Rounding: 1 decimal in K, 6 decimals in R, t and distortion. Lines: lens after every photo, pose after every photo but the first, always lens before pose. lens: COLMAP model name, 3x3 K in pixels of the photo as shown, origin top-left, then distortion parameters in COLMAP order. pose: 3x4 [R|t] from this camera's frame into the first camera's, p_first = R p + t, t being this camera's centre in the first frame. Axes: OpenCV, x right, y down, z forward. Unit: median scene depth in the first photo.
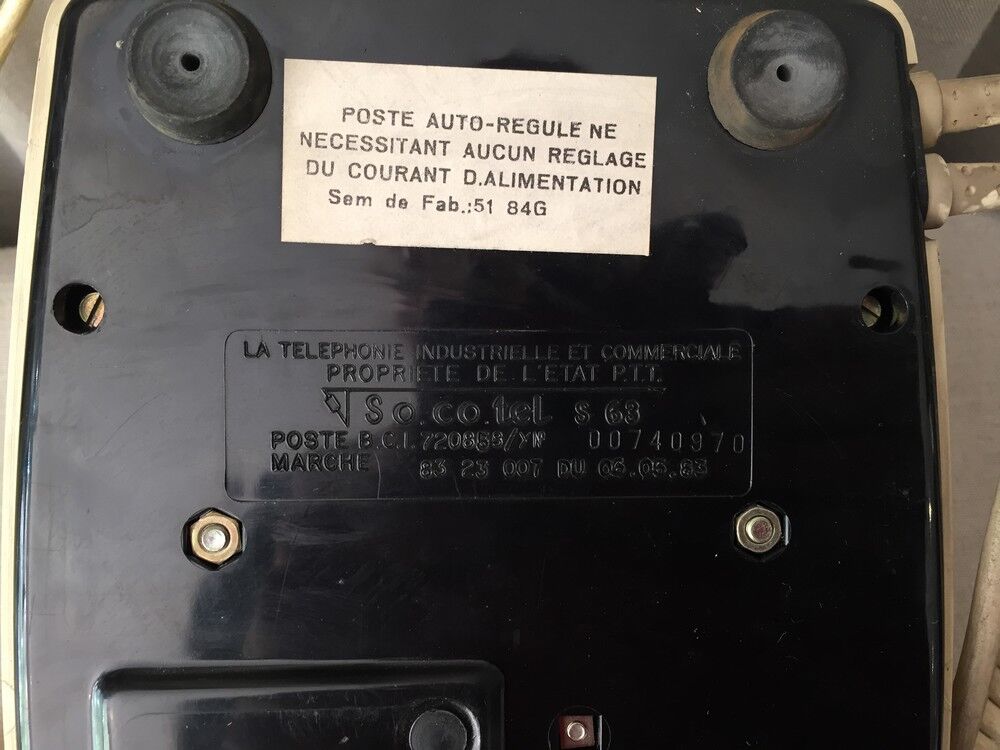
lens RADIAL K [[885.7, 0, 500.0], [0, 885.7, 375.0], [0, 0, 1]] dist [0.092616, -0.189608]
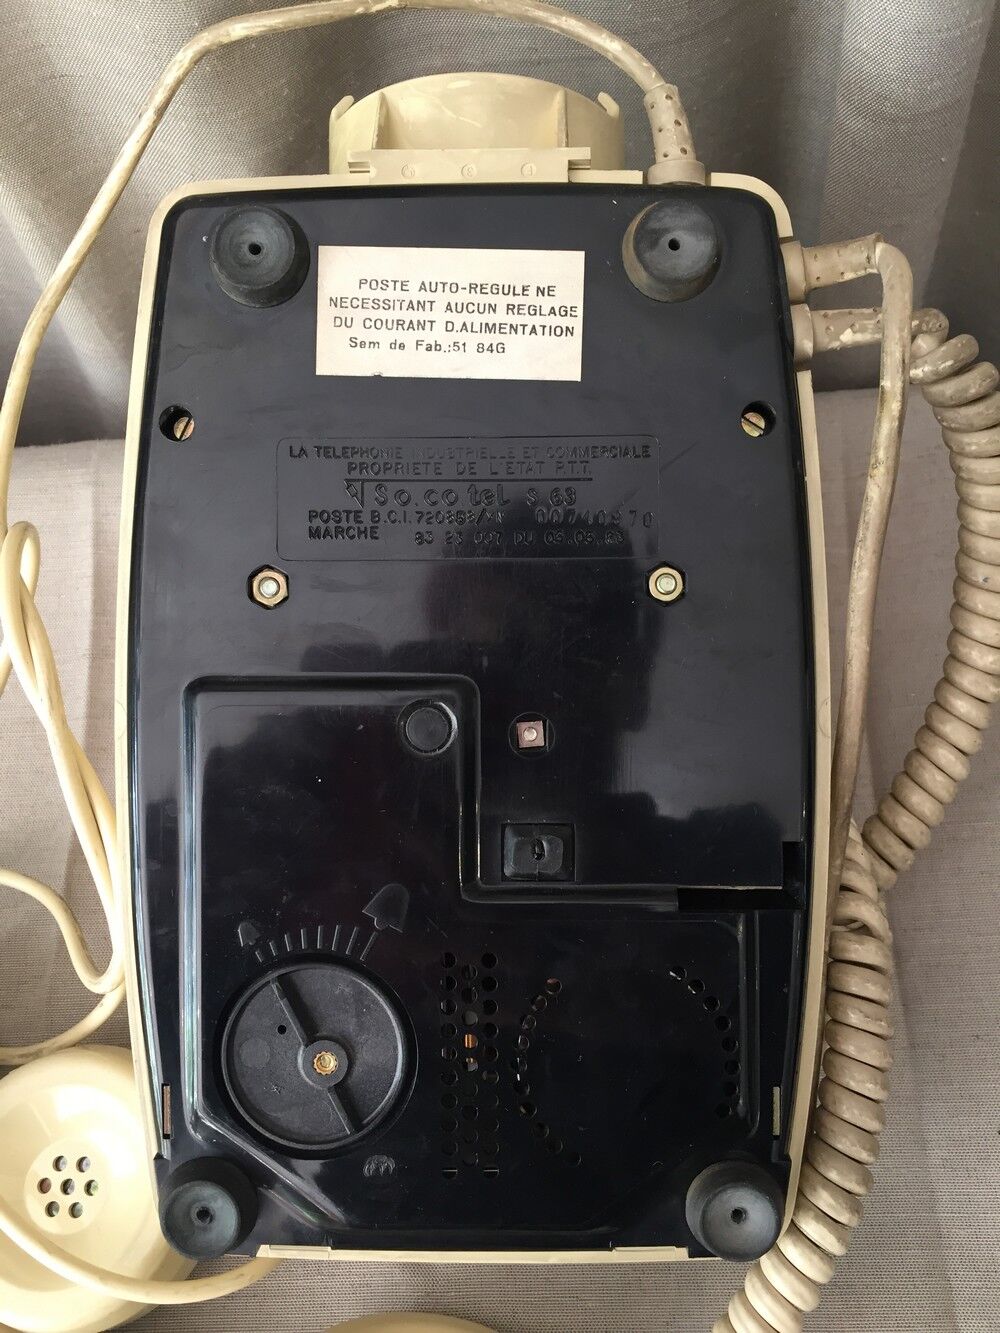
lens RADIAL K [[1180.6, 0, 506.5], [0, 1180.6, 672.8], [0, 0, 1]] dist [0.092616, -0.189608]
pose [[0.996887, -0.004107, -0.078736, 0.198743], [0.001466, 0.999435, -0.033566, 0.380456], [0.078829, 0.033346, 0.996330, -0.822854]]
